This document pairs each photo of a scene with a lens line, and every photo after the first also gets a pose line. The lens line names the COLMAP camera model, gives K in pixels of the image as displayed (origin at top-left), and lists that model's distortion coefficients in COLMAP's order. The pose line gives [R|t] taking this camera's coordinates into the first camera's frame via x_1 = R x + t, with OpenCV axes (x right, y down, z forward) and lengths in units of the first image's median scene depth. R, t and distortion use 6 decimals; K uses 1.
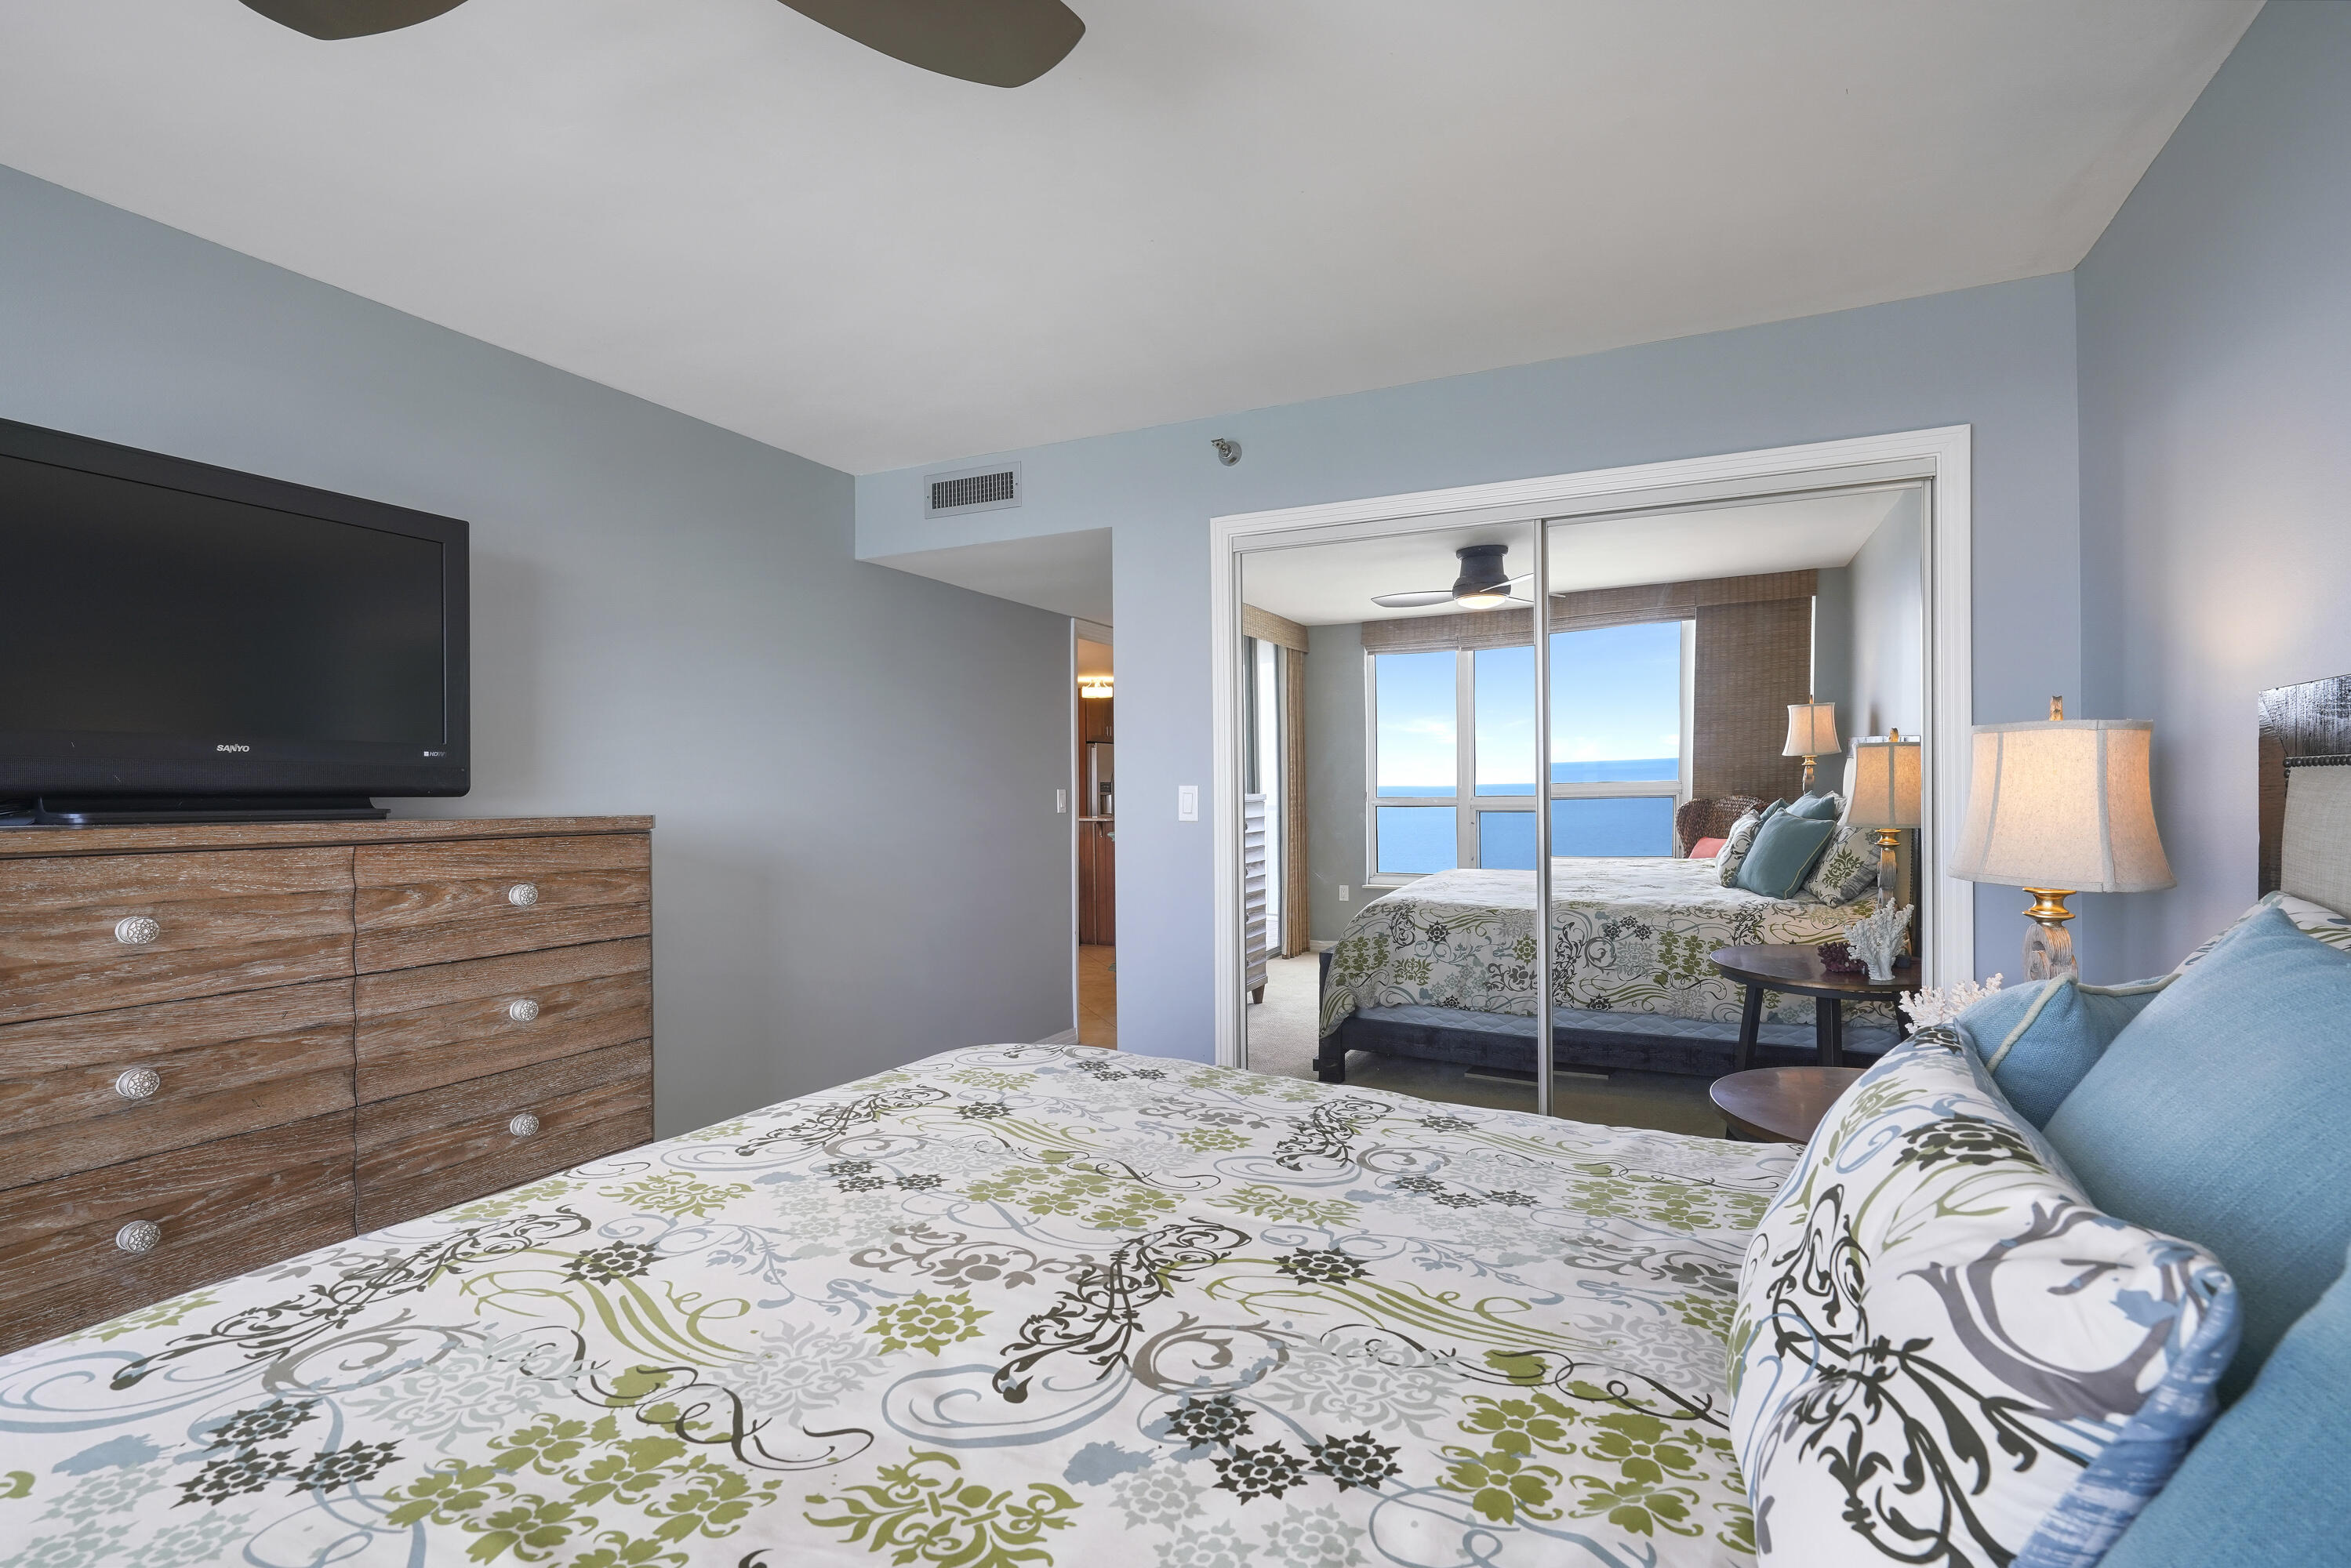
lens RADIAL K [[1097.0, 0, 1170.5], [0, 1097.0, 788.0], [0, 0, 1]] dist [0.004343, 0.000226]
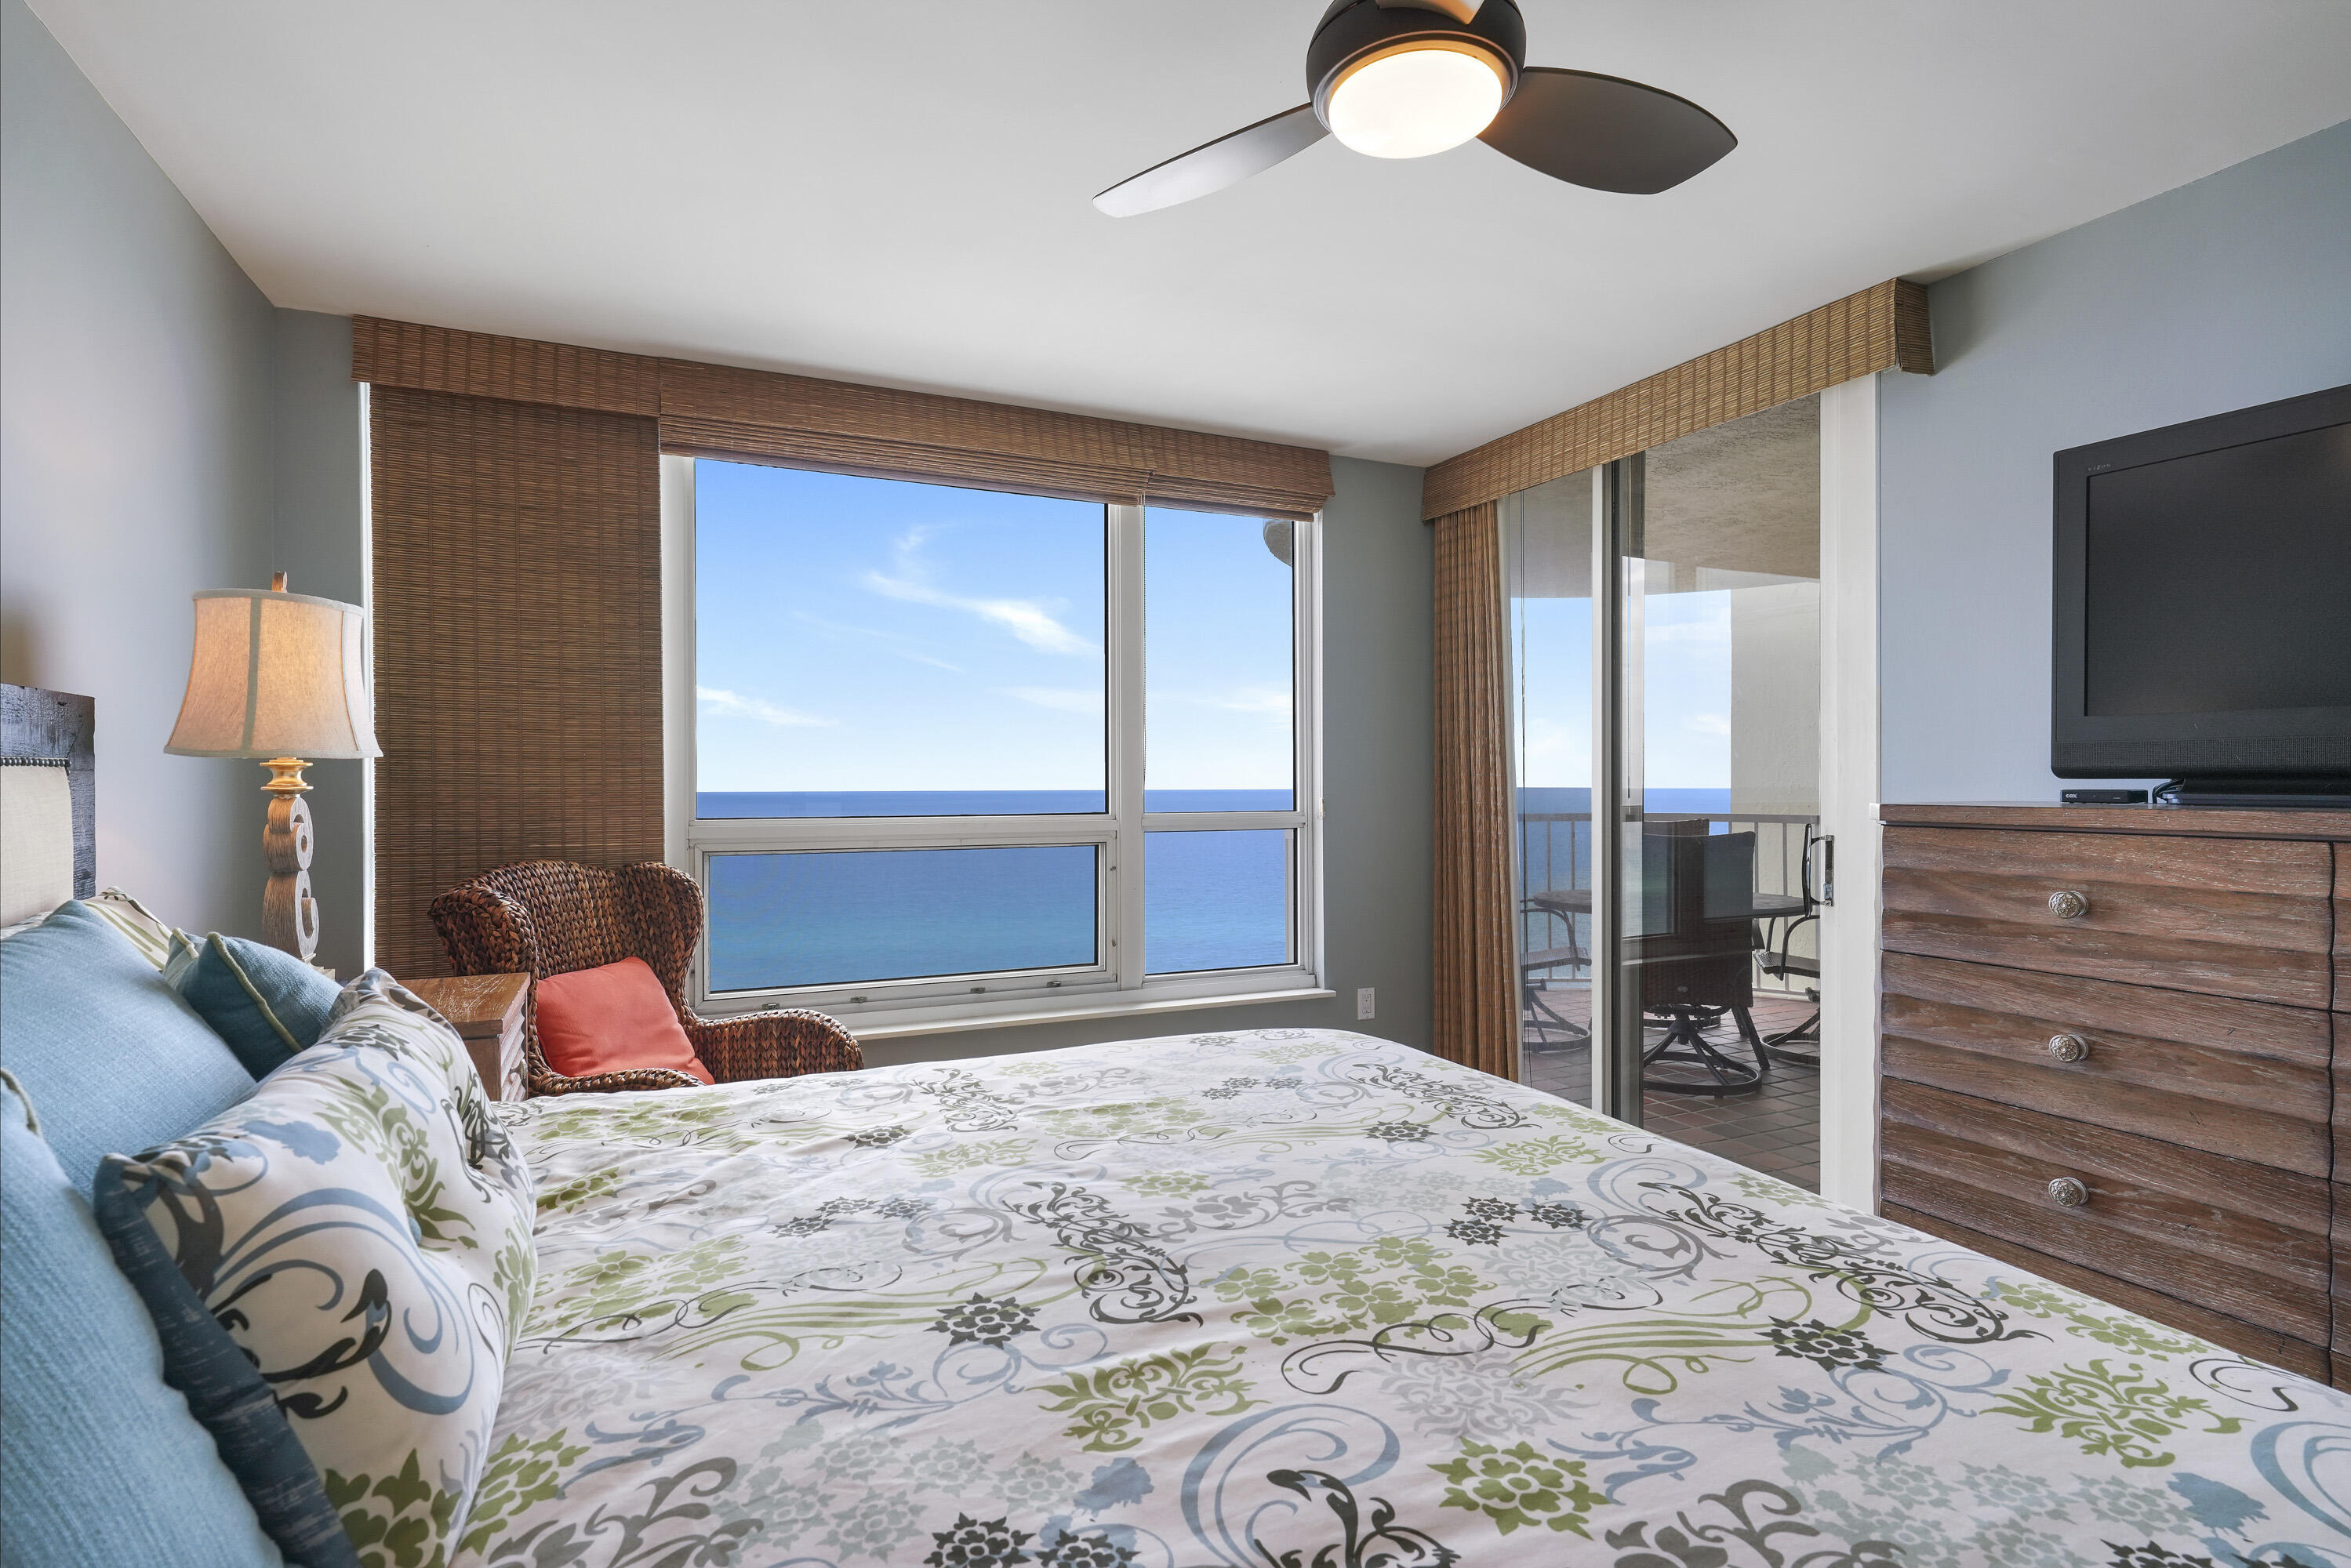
lens RADIAL K [[1149.2, 0, 1183.1], [0, 1149.2, 788.4], [0, 0, 1]] dist [0.002414, 0.000545]
pose [[-0.625437, 0.012412, -0.780176, 0.468638], [0.008987, 0.999922, 0.008703, 0.000413], [0.780223, -0.001568, -0.625500, 1.057094]]
